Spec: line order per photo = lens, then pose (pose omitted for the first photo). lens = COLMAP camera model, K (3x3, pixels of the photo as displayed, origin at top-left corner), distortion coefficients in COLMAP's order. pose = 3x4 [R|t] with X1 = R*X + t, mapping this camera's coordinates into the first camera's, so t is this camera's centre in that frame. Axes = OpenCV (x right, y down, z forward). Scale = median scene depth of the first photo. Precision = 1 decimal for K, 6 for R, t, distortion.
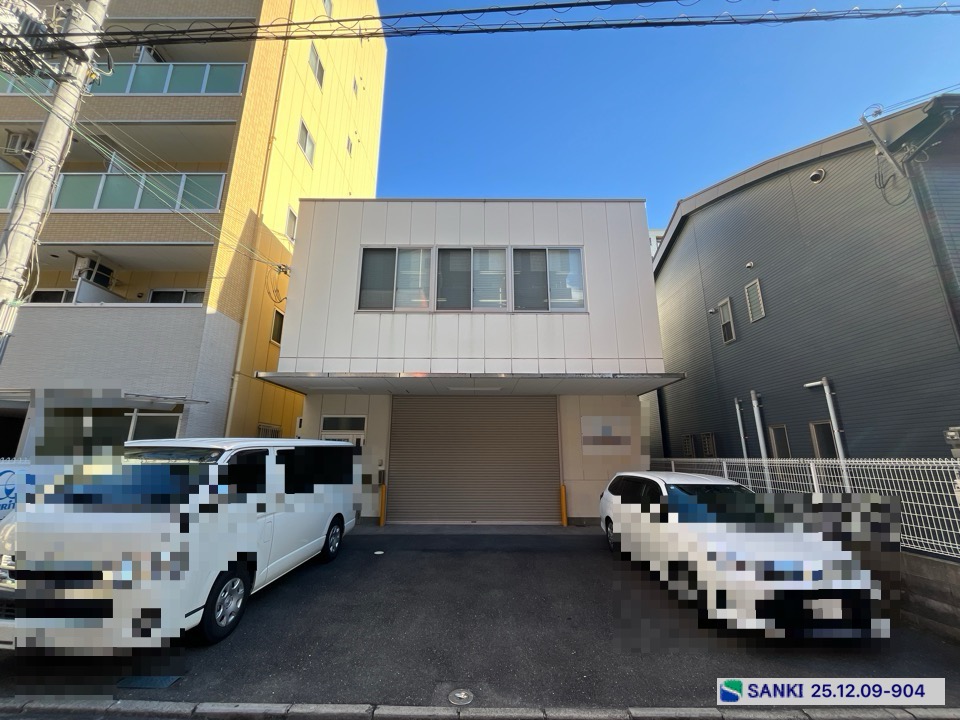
lens RADIAL K [[389.3, 0, 476.7], [0, 389.3, 360.3], [0, 0, 1]] dist [-0.002734, -0.000211]
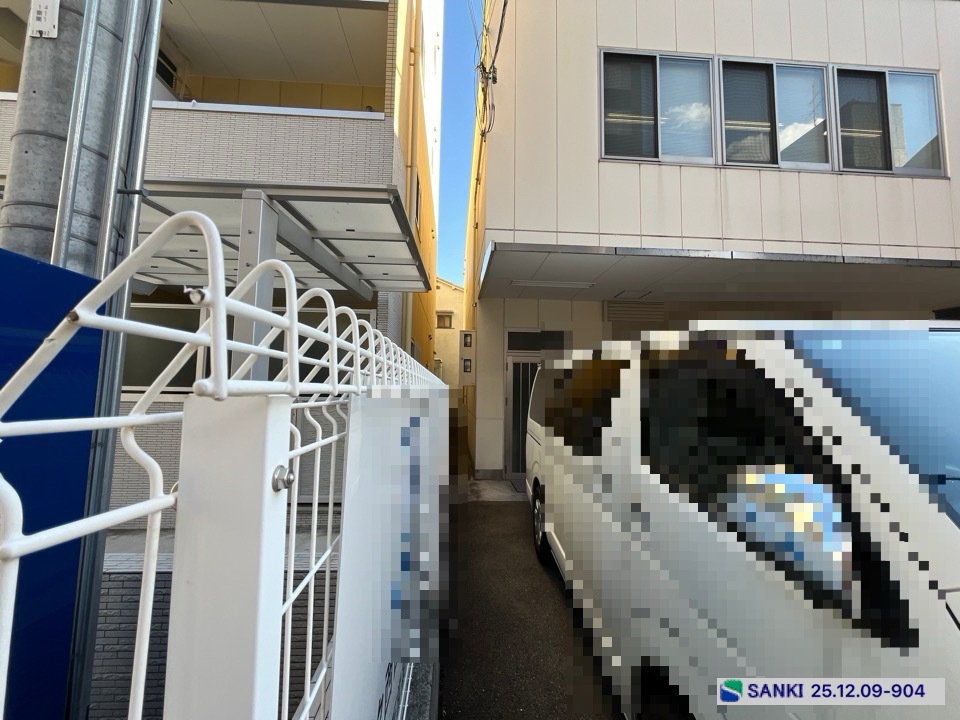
lens RADIAL K [[389.3, 0, 476.7], [0, 389.3, 360.3], [0, 0, 1]] dist [-0.002734, -0.000211]
pose [[0.998193, 0.016844, 0.057687, -0.559677], [-0.025989, 0.986508, 0.161638, 0.099709], [-0.054186, -0.162845, 0.985163, 0.366800]]
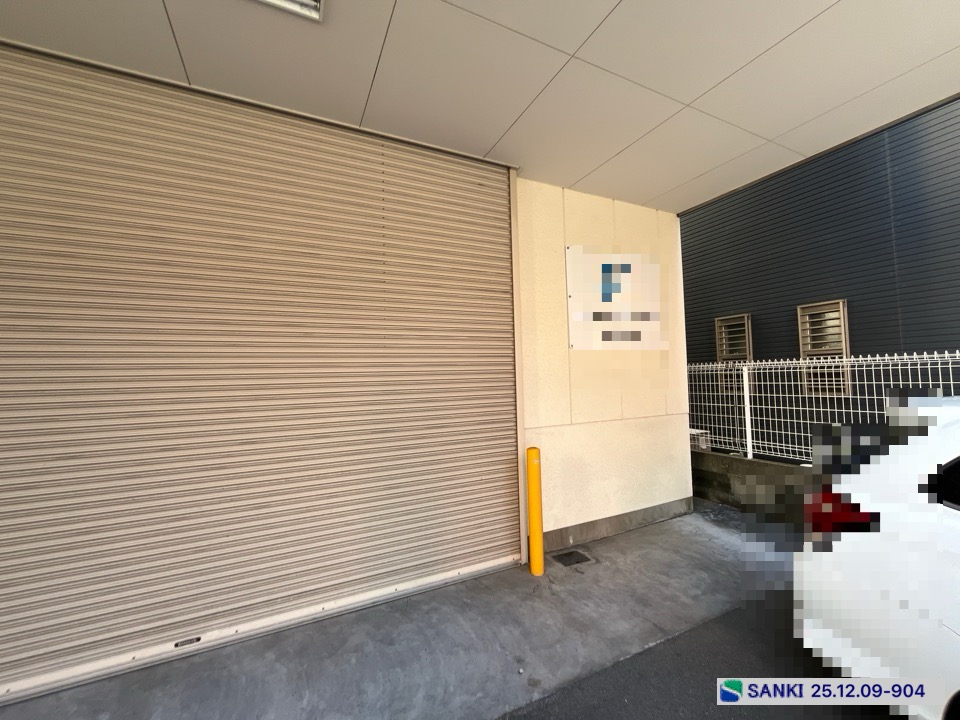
lens RADIAL K [[389.3, 0, 476.7], [0, 389.3, 360.3], [0, 0, 1]] dist [-0.002734, -0.000211]
pose [[0.899659, -0.005702, 0.436556, 0.049246], [-0.077232, 0.982067, 0.171988, 0.216965], [-0.429708, -0.188447, 0.883085, 0.813613]]
